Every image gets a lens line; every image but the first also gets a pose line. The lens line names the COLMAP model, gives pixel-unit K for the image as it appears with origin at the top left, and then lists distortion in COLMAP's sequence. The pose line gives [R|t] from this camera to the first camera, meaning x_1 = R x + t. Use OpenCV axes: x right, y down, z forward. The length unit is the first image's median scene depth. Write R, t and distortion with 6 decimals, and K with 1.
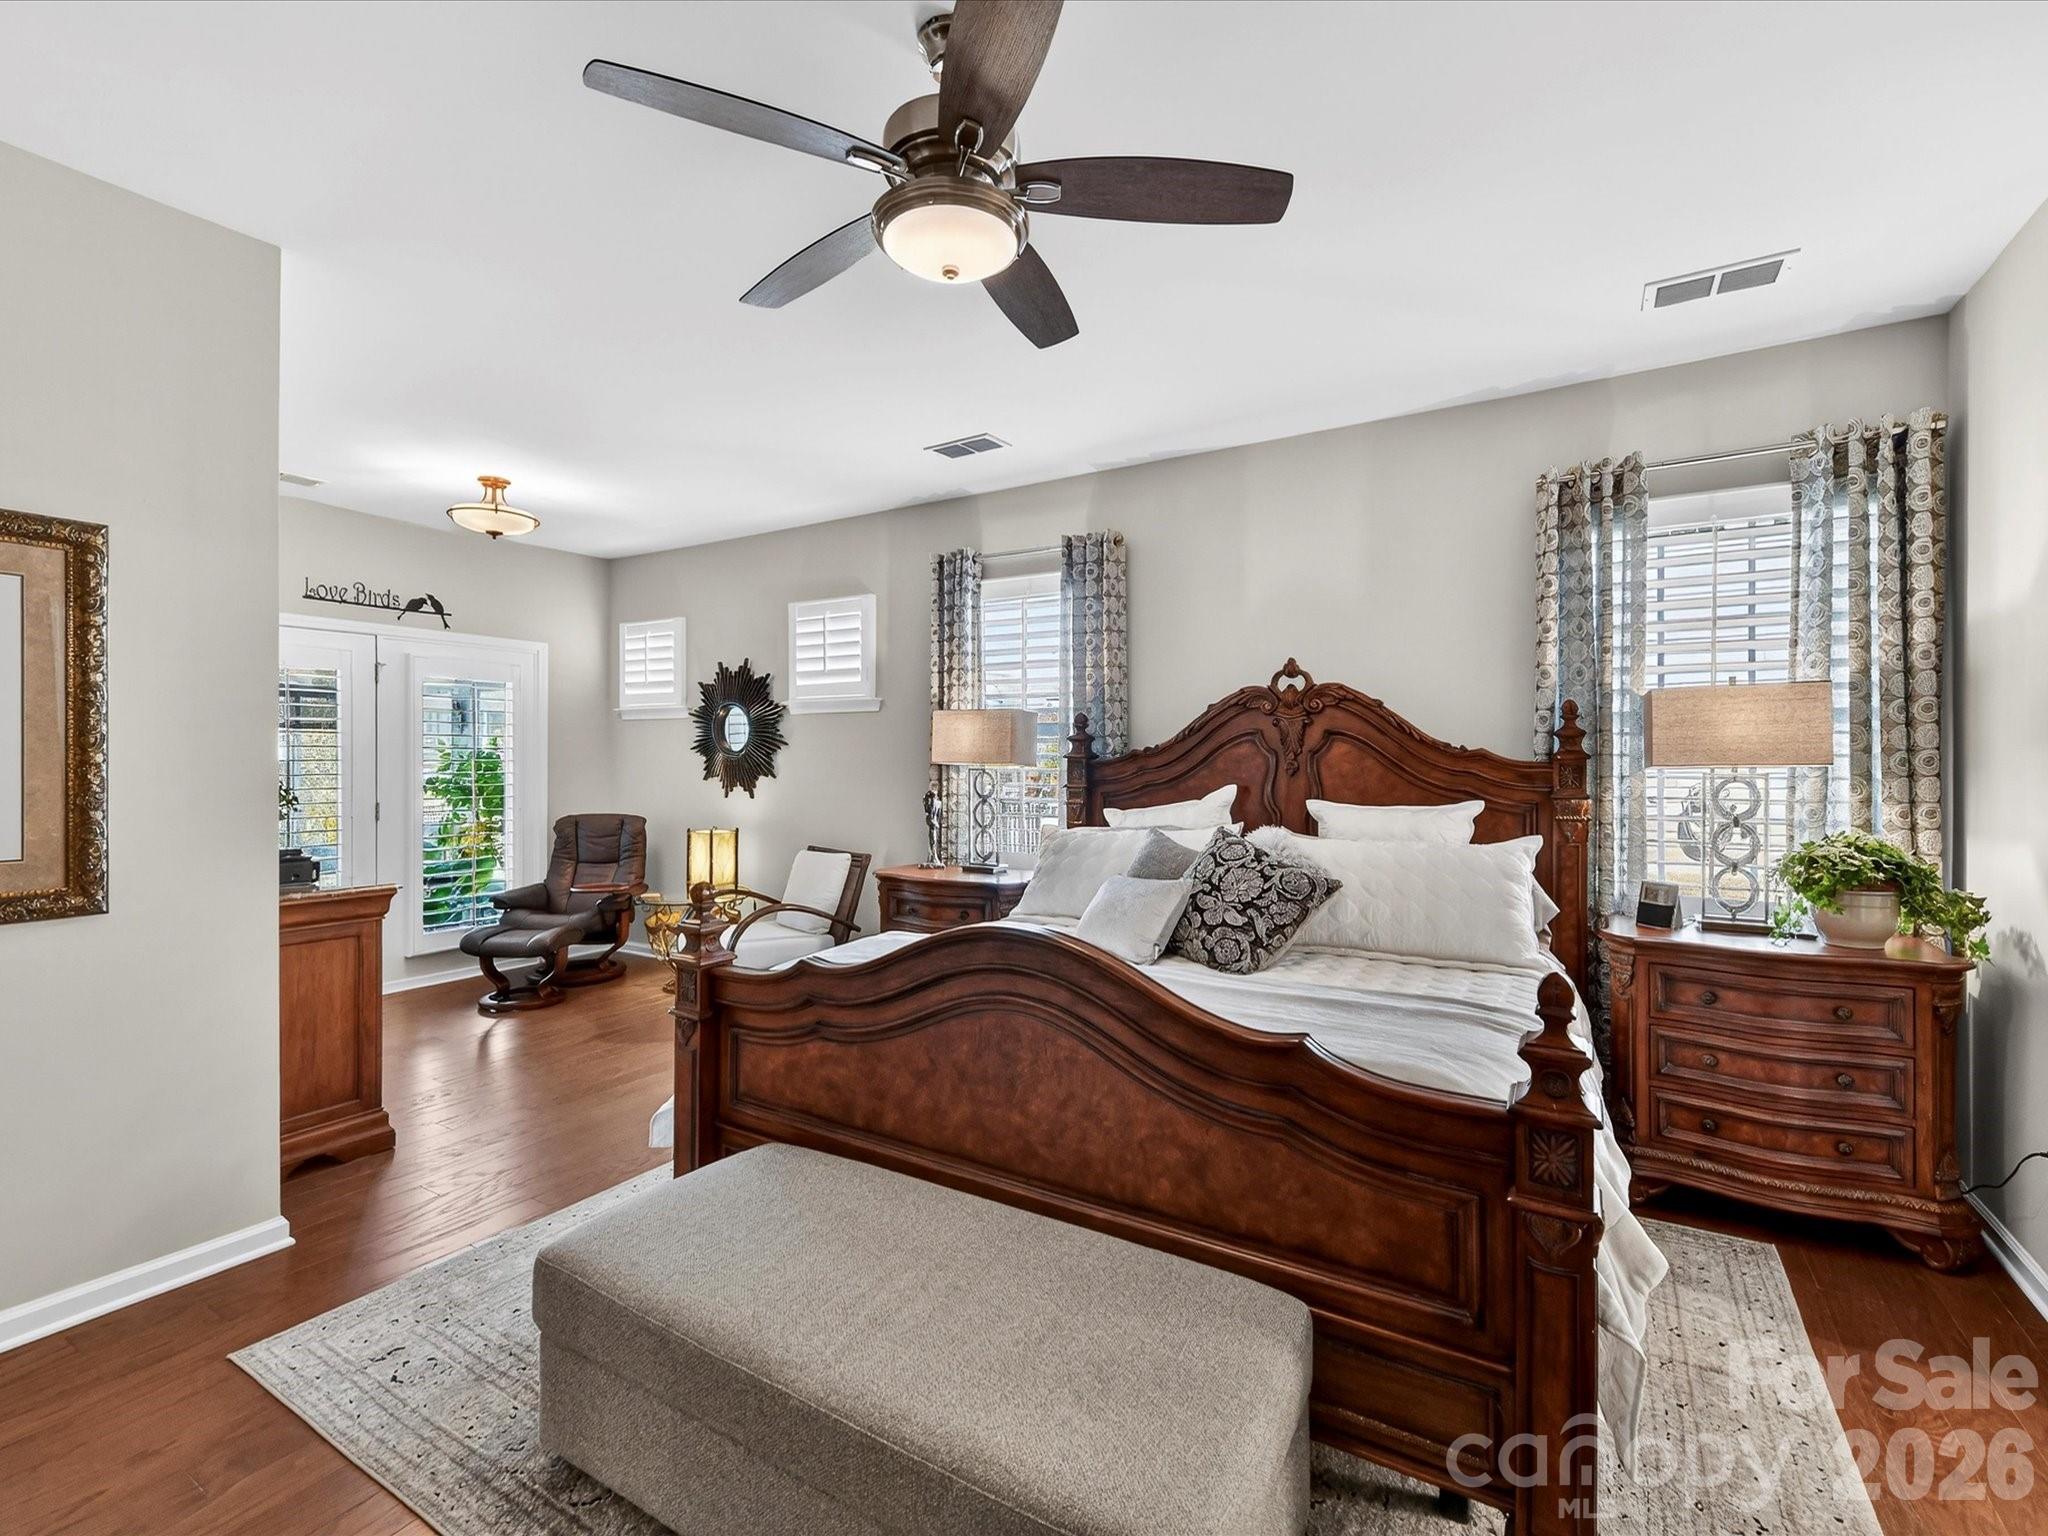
lens RADIAL K [[927.4, 0, 1019.1], [0, 927.4, 760.1], [0, 0, 1]] dist [-0.004999, -0.001334]
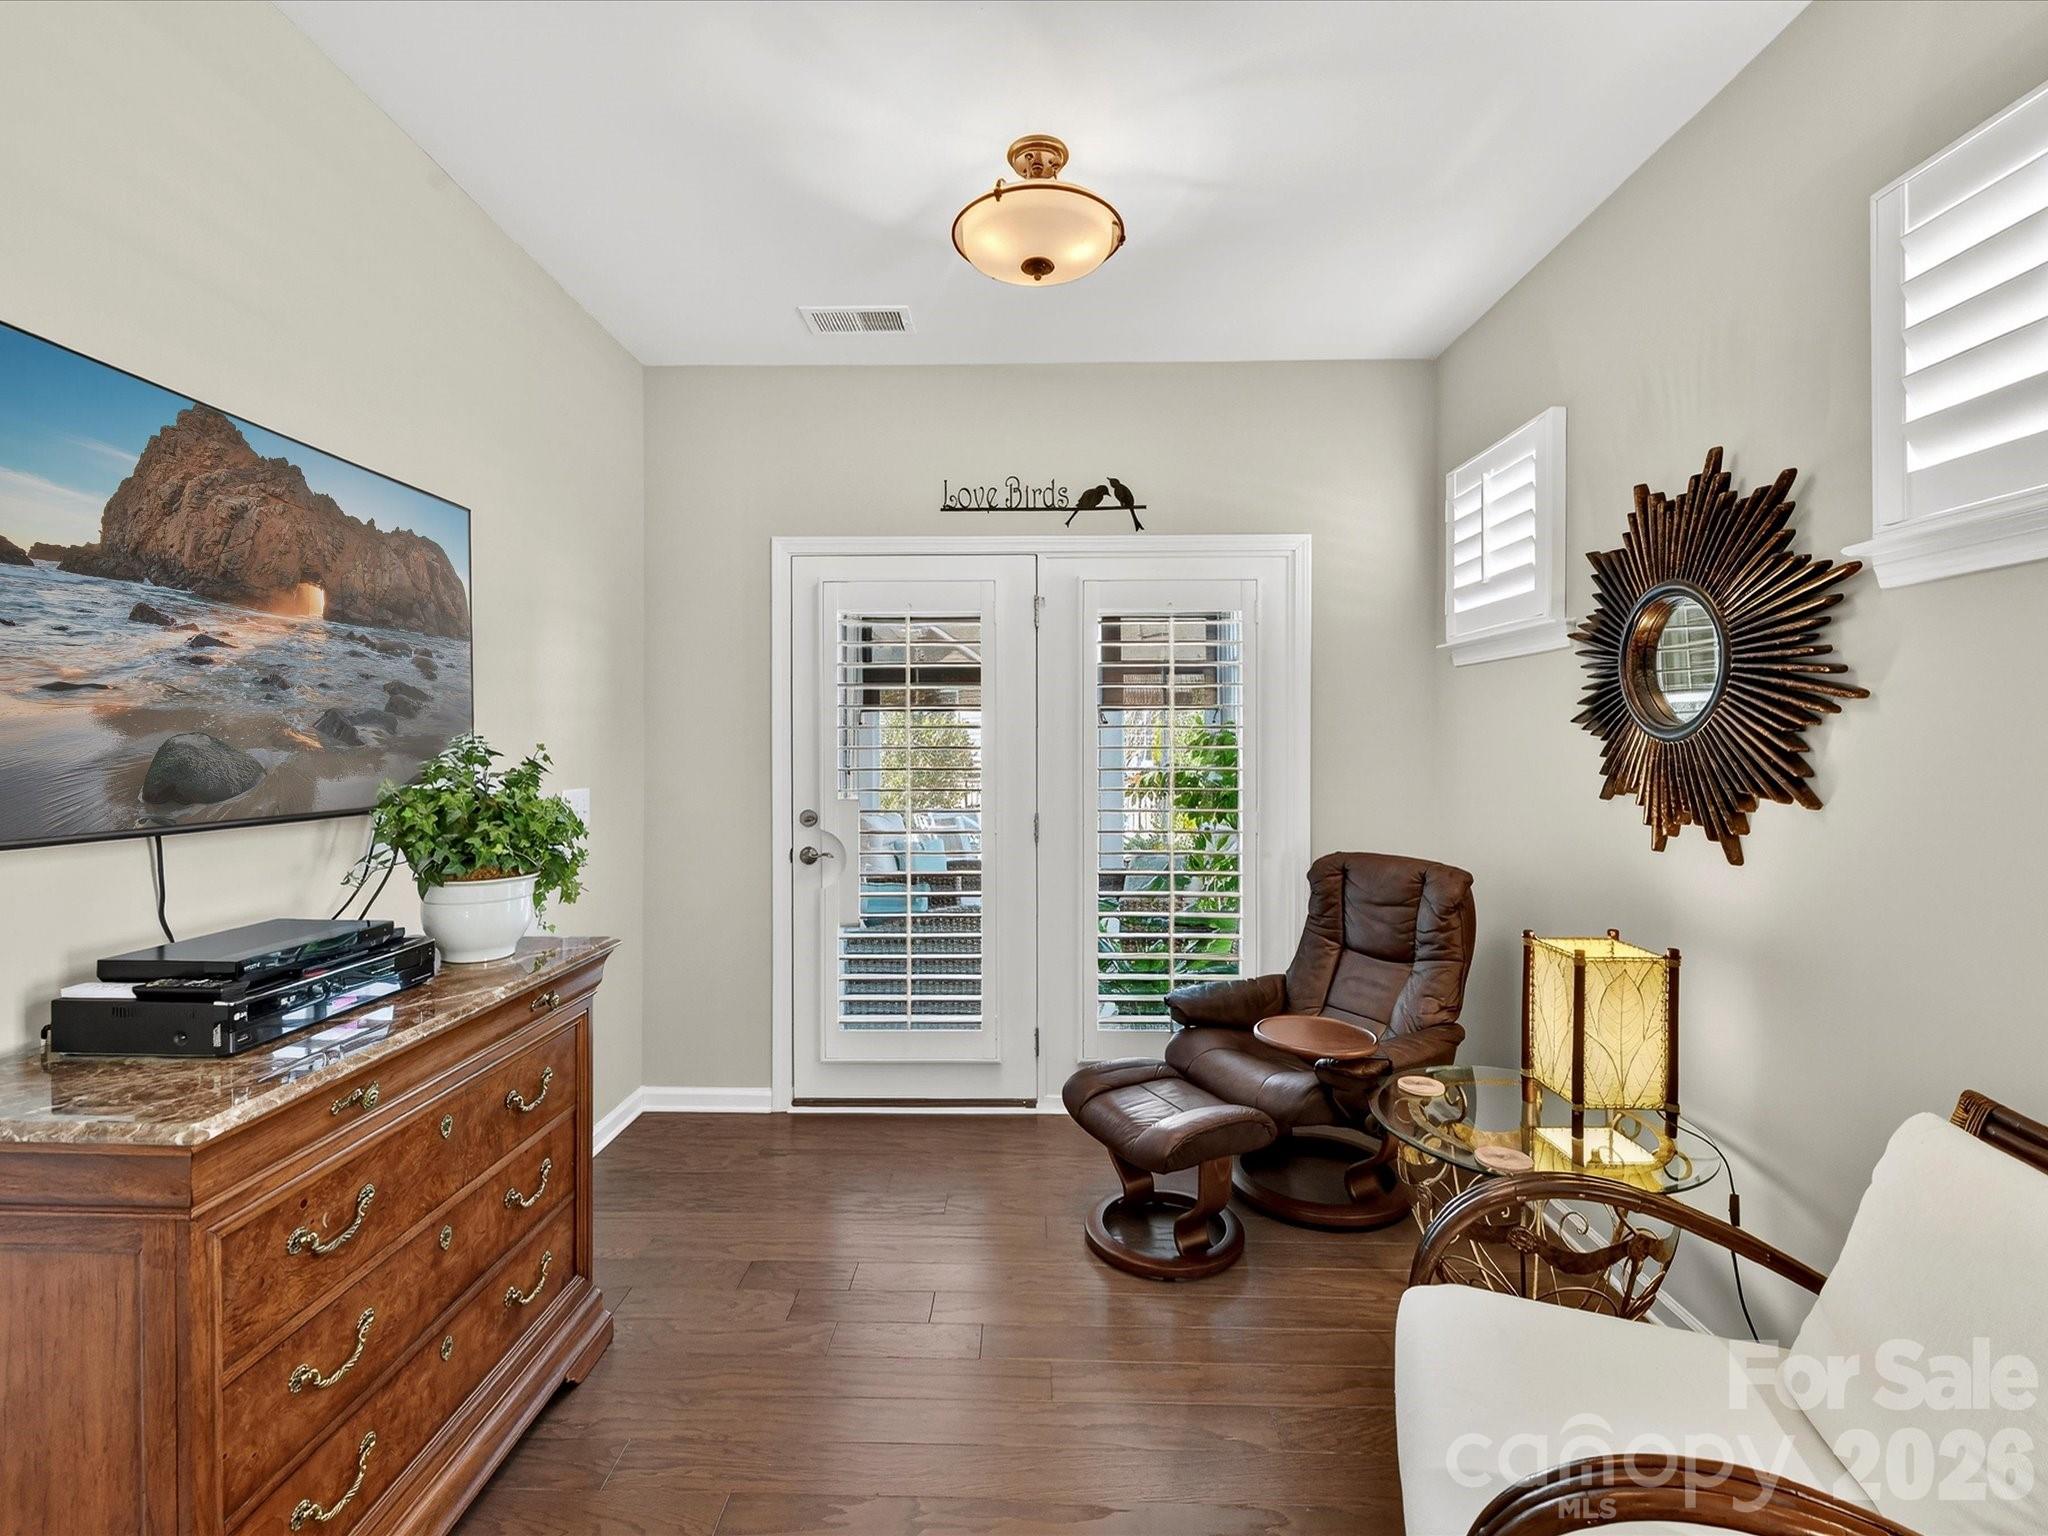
lens RADIAL K [[927.4, 0, 1019.5], [0, 927.4, 750.0], [0, 0, 1]] dist [-0.004999, -0.001334]
pose [[0.515383, 0.004010, -0.856951, -0.177018], [0.001506, 0.999983, 0.005585, -0.002340], [0.856959, -0.004169, 0.515368, 0.790586]]
